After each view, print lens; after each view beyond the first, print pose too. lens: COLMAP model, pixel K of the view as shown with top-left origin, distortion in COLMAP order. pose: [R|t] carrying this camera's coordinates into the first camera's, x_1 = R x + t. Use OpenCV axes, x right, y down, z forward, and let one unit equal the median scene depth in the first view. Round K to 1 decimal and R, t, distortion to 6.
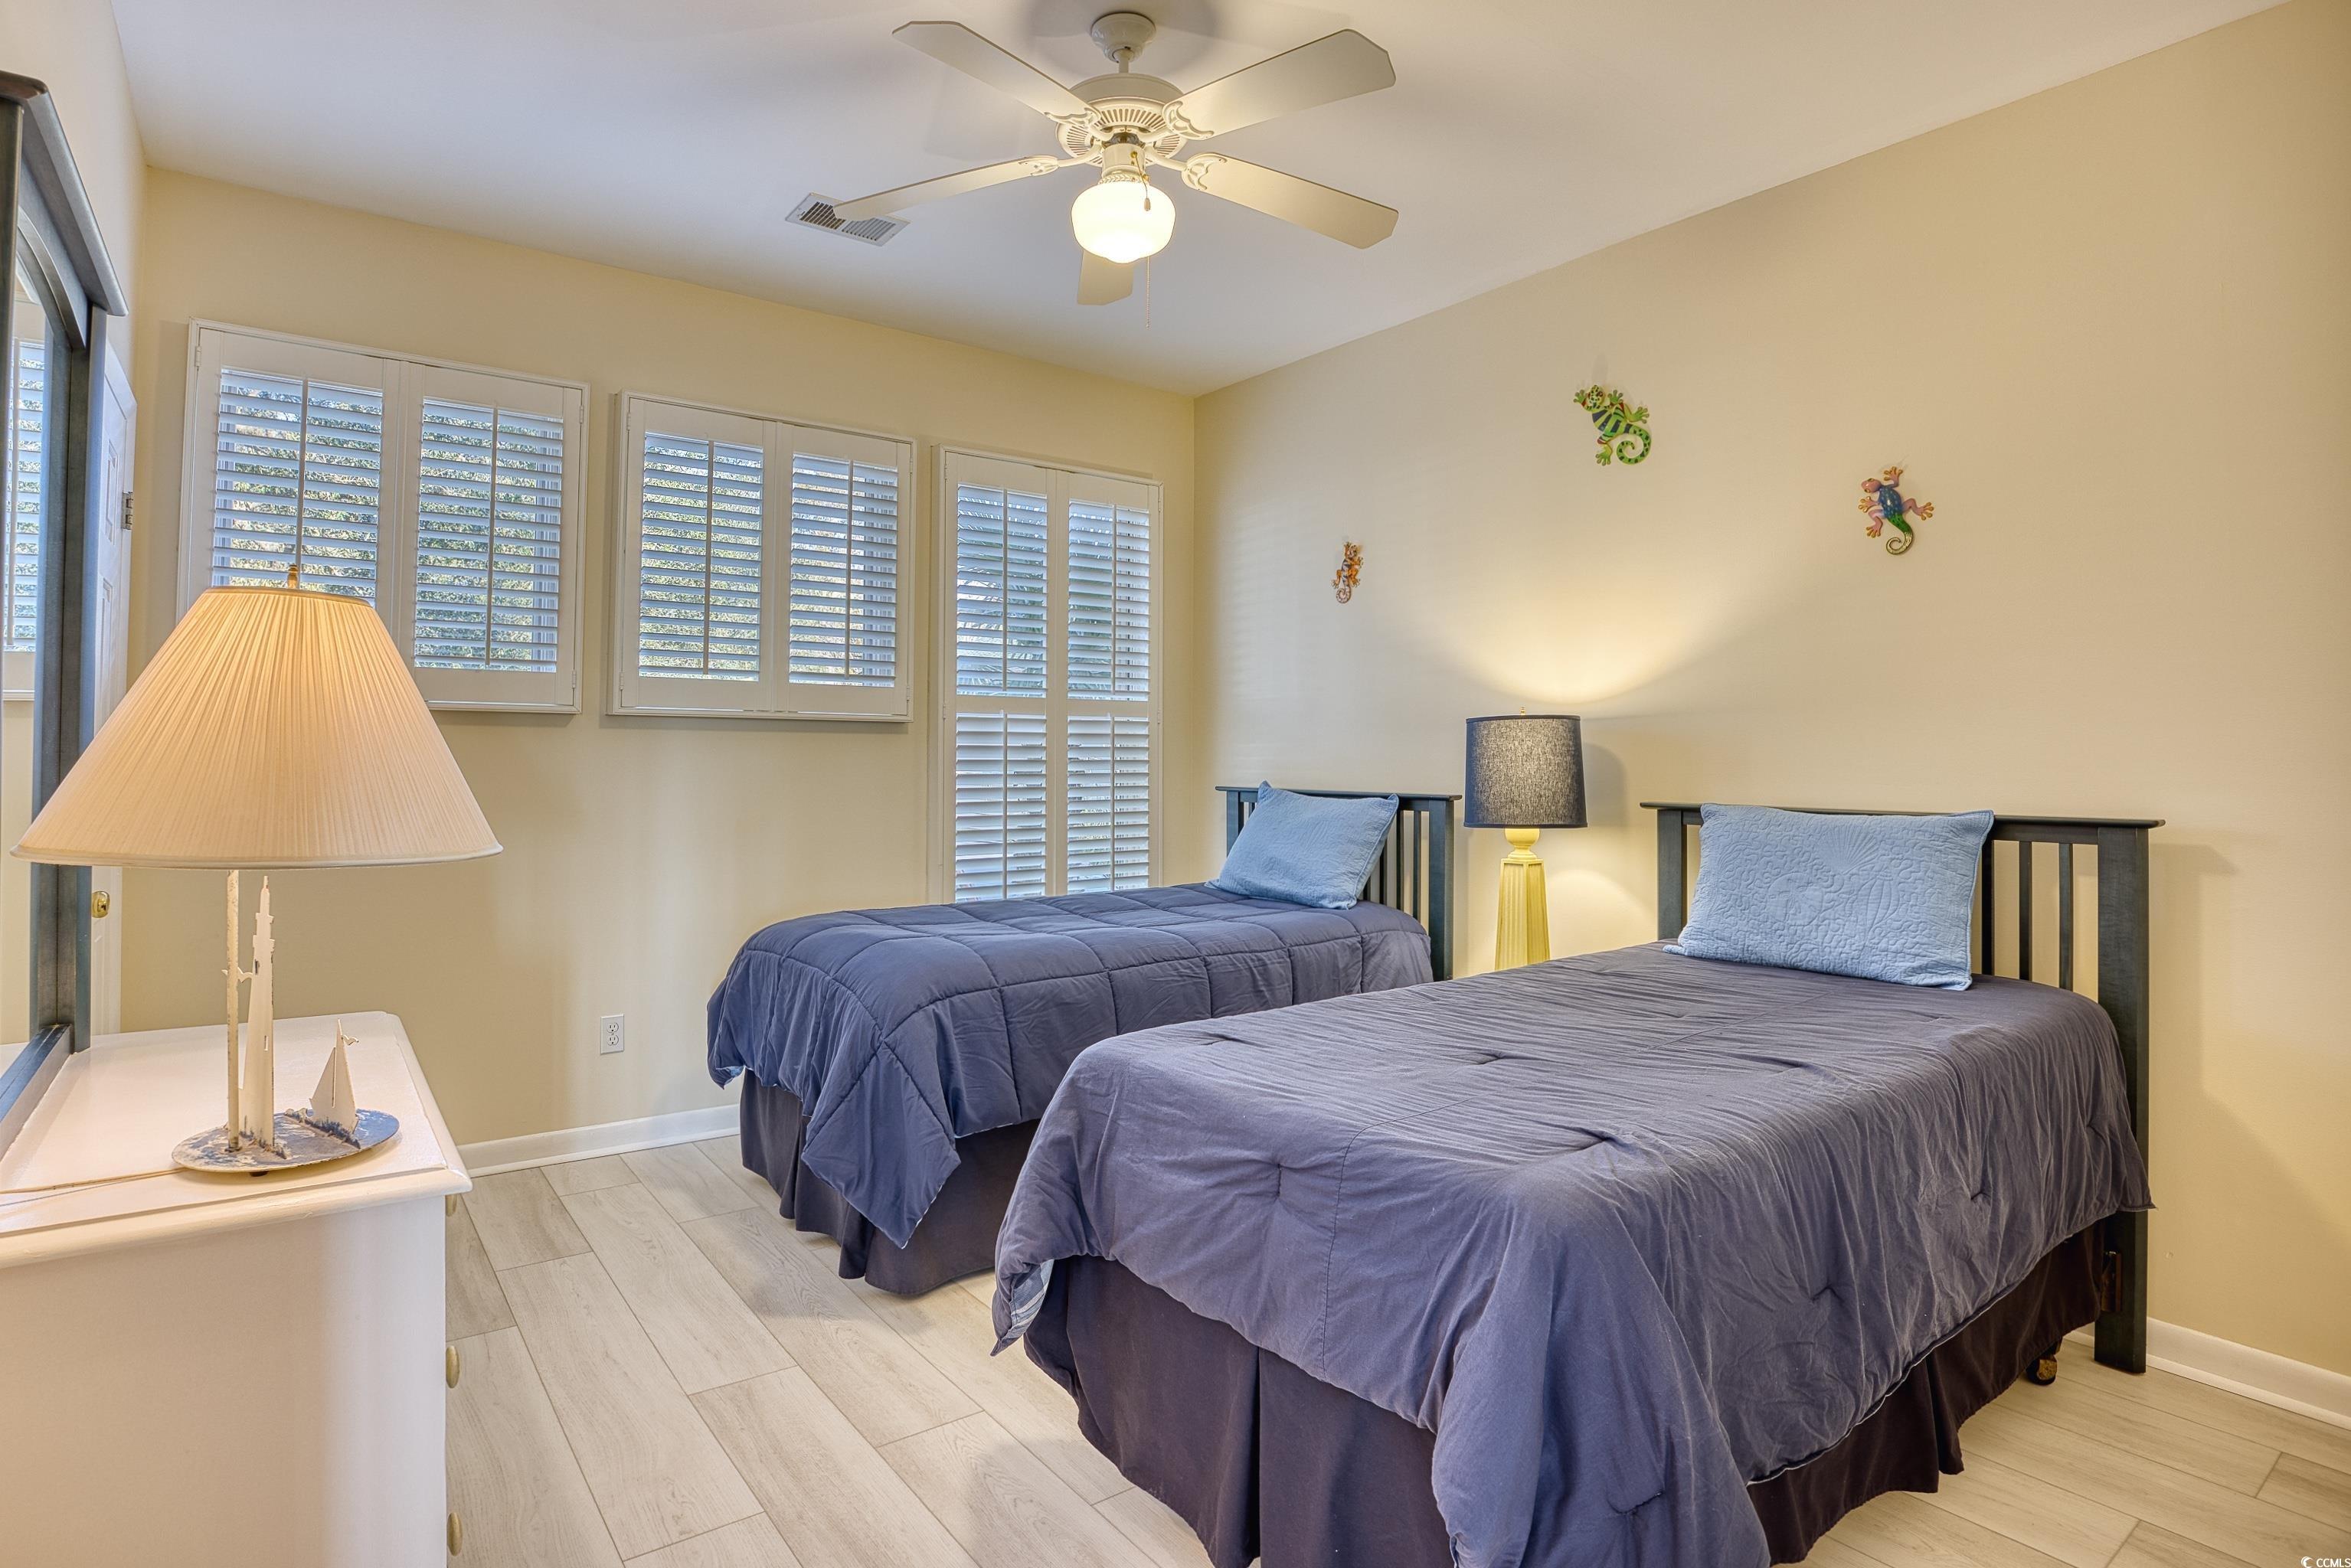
lens RADIAL K [[1131.2, 0, 1183.1], [0, 1131.2, 775.5], [0, 0, 1]] dist [-0.064667, 0.019316]
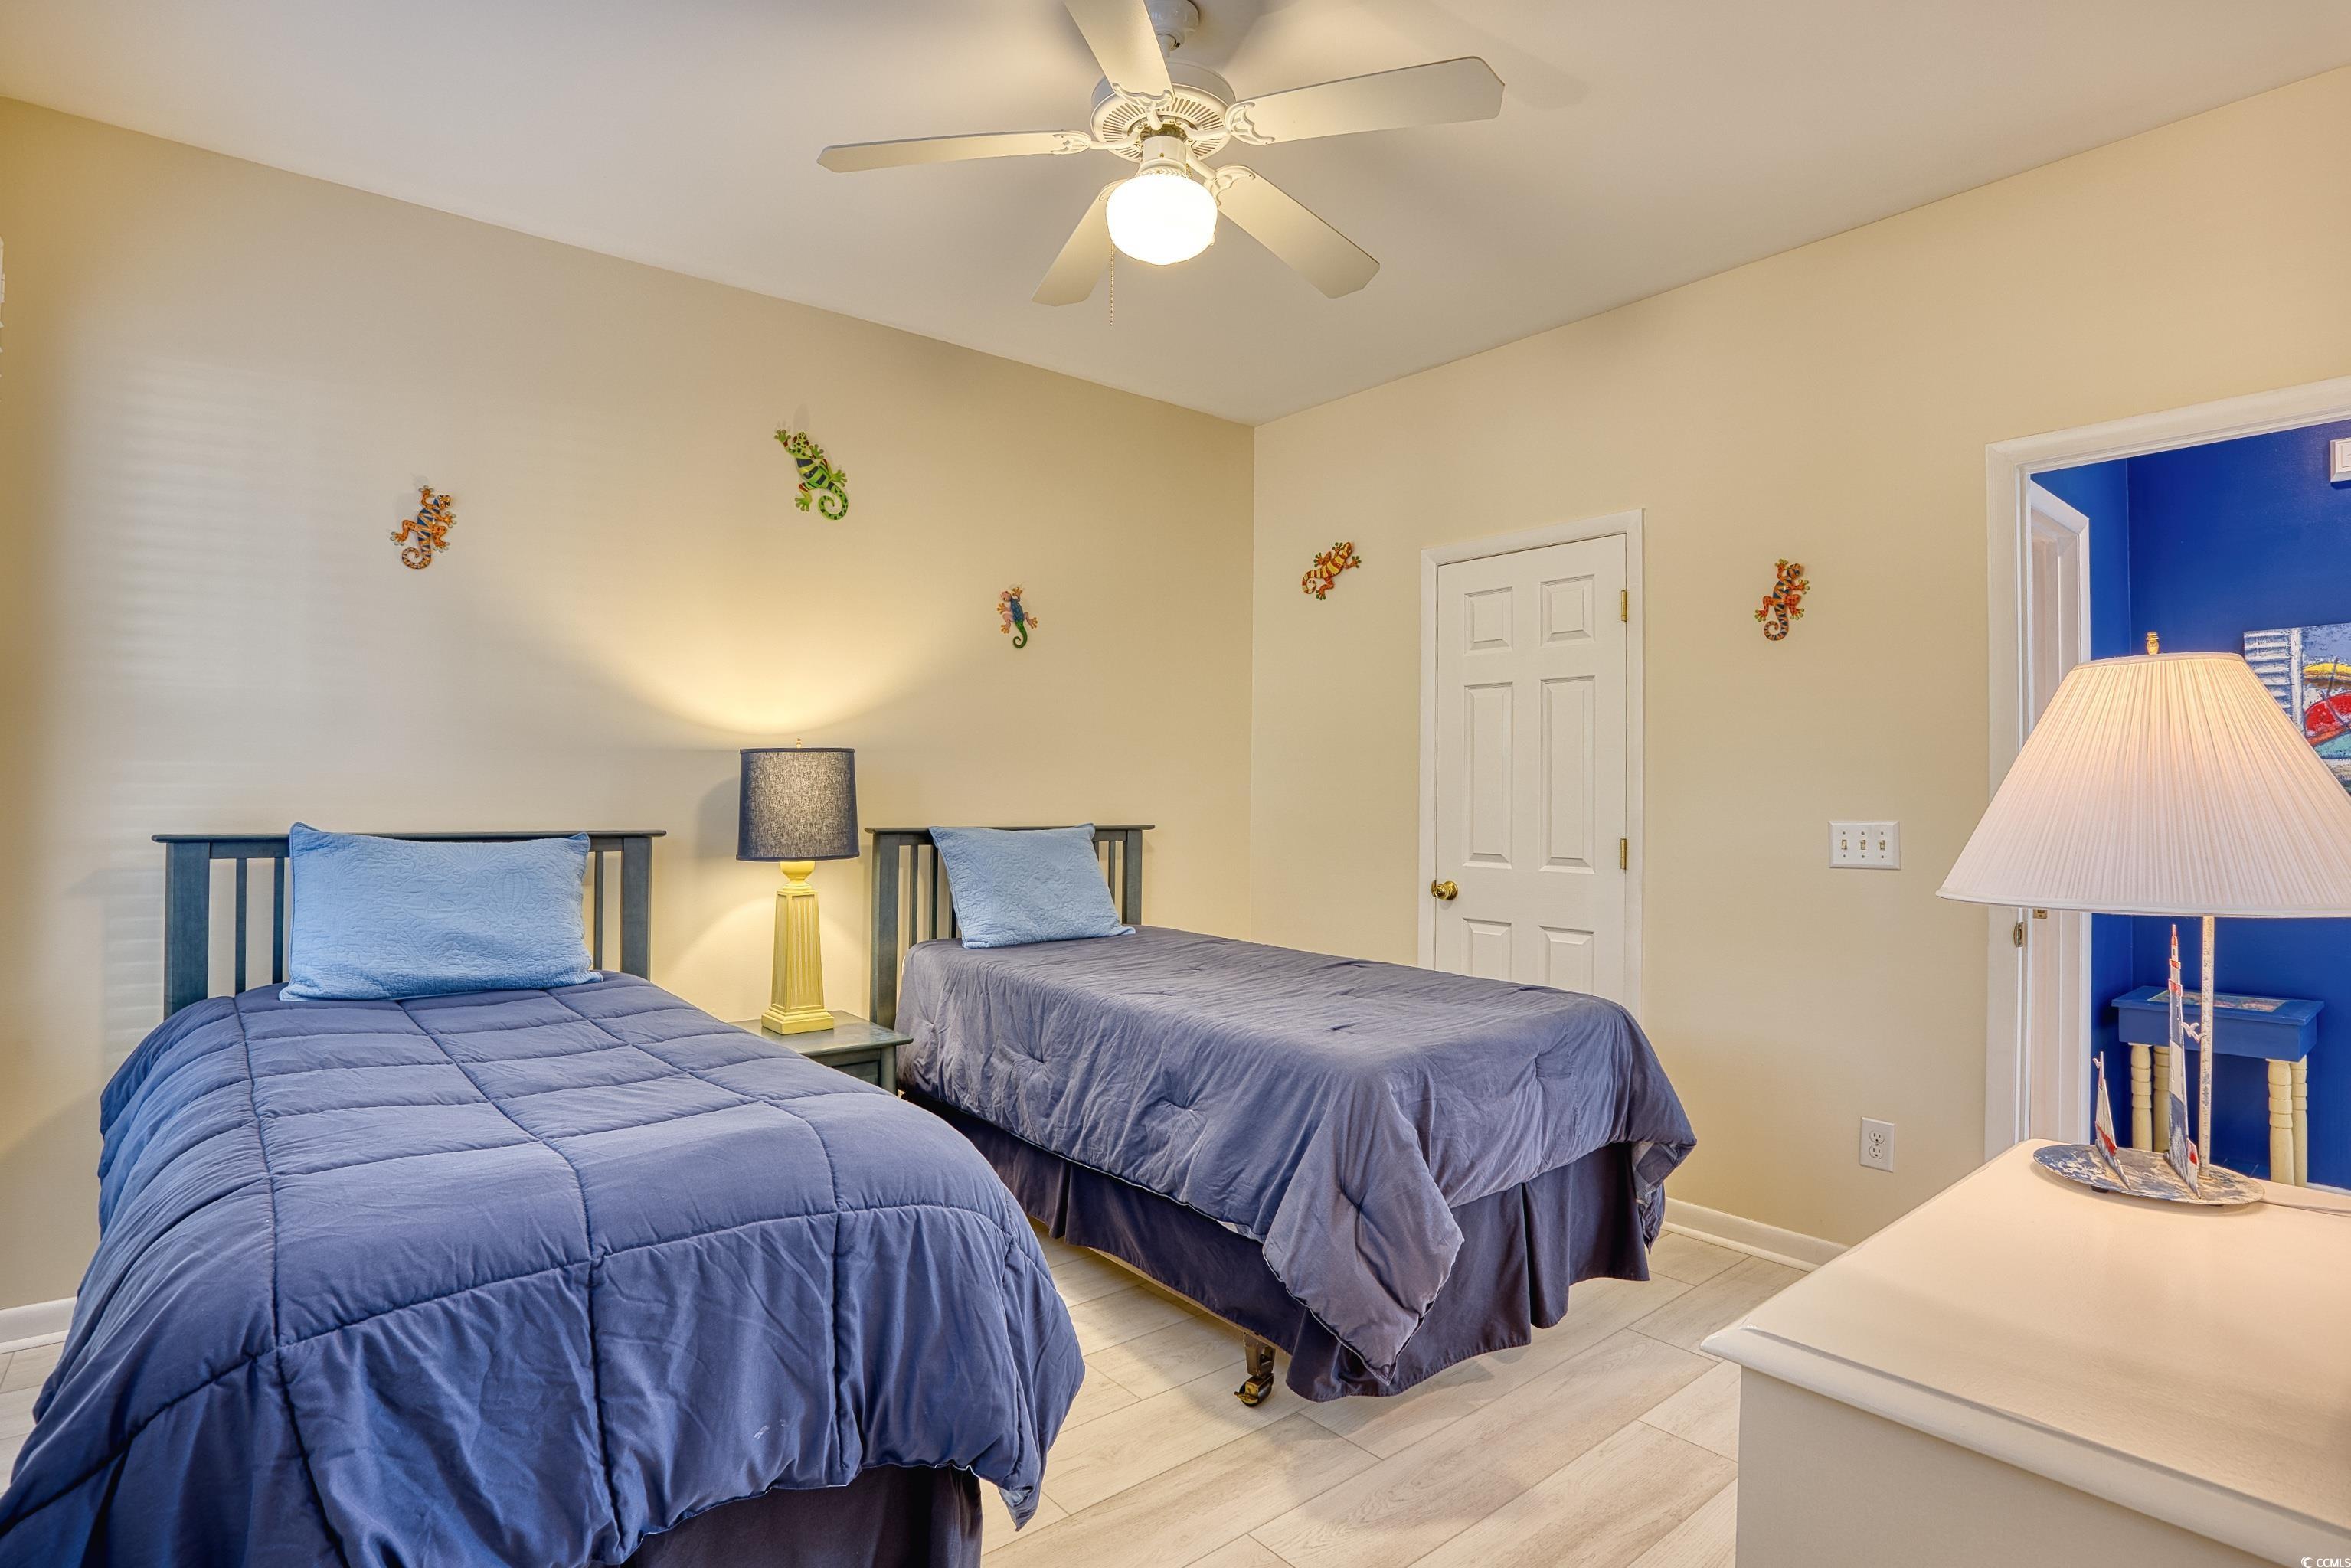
lens RADIAL K [[1131.2, 0, 1183.1], [0, 1131.2, 775.5], [0, 0, 1]] dist [-0.064667, 0.019316]
pose [[0.008425, 0.003997, 0.999957, -0.687867], [0.002989, 0.999987, -0.004022, -0.023071], [-0.999960, 0.003023, 0.008413, 0.645152]]
